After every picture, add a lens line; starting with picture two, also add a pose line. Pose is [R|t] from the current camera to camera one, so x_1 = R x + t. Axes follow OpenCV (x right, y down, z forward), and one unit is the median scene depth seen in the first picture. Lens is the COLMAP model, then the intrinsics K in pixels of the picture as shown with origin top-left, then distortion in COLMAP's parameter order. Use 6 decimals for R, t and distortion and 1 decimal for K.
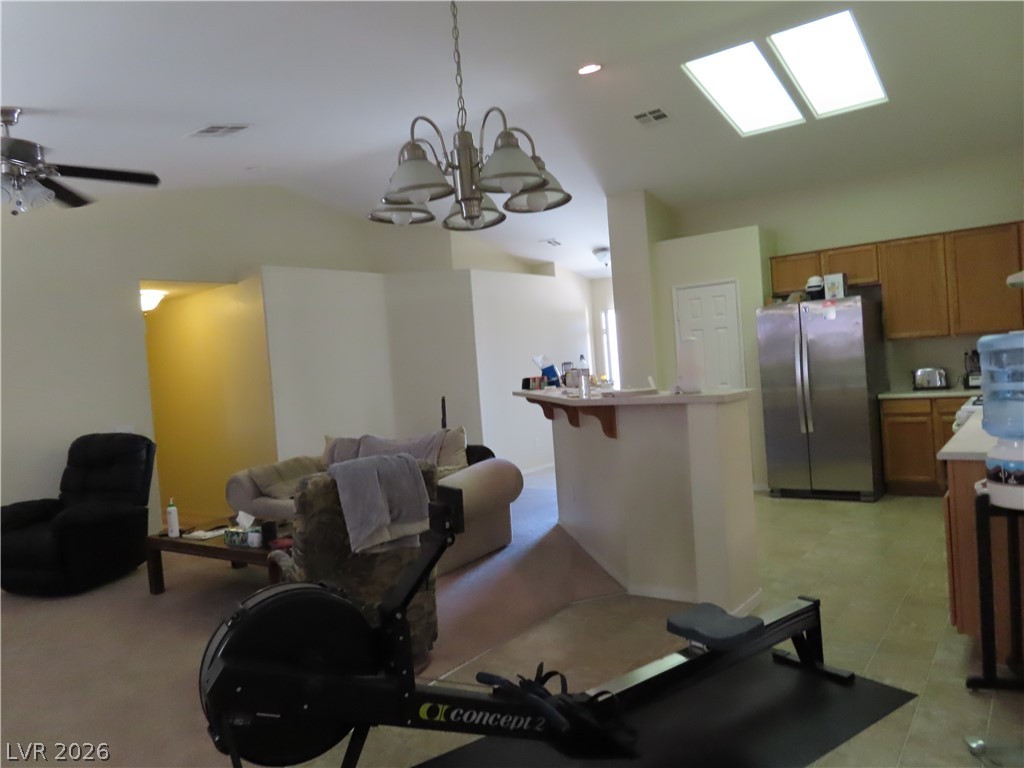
lens RADIAL K [[733.1, 0, 509.6], [0, 733.1, 382.3], [0, 0, 1]] dist [-0.006828, 0.003551]
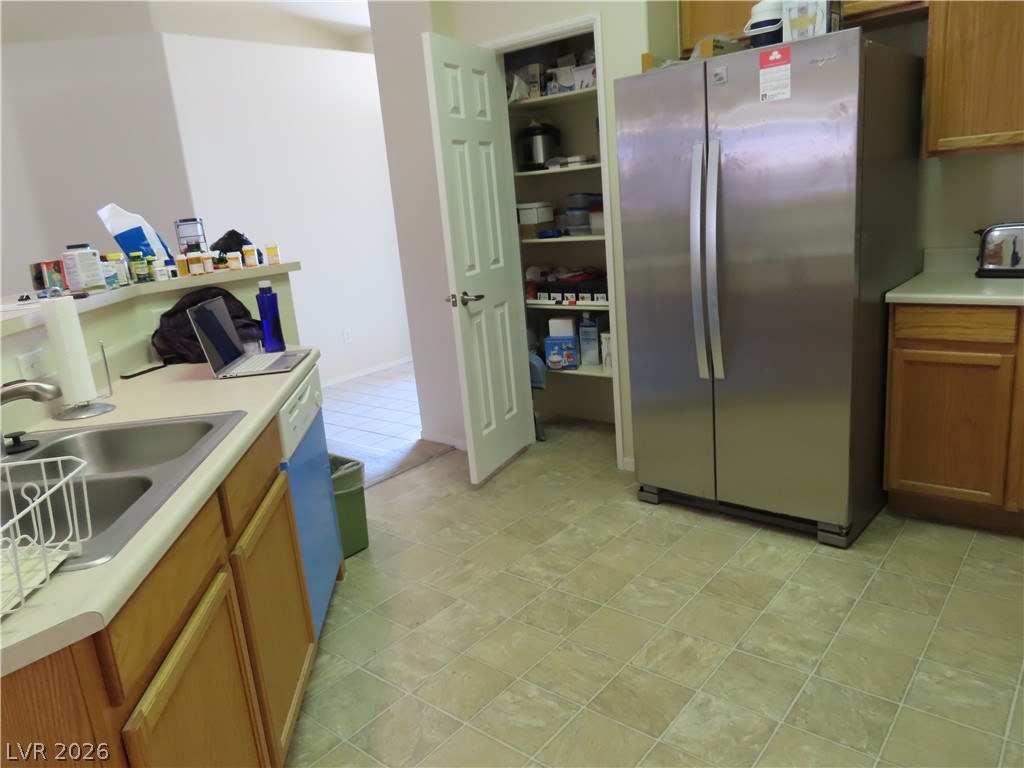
lens RADIAL K [[733.1, 0, 509.6], [0, 733.1, 382.3], [0, 0, 1]] dist [-0.006828, 0.003551]
pose [[0.997944, 0.000209, -0.064091, 0.314084], [0.014656, 0.972751, 0.231389, -0.032241], [0.062393, -0.231853, 0.970748, 0.567406]]
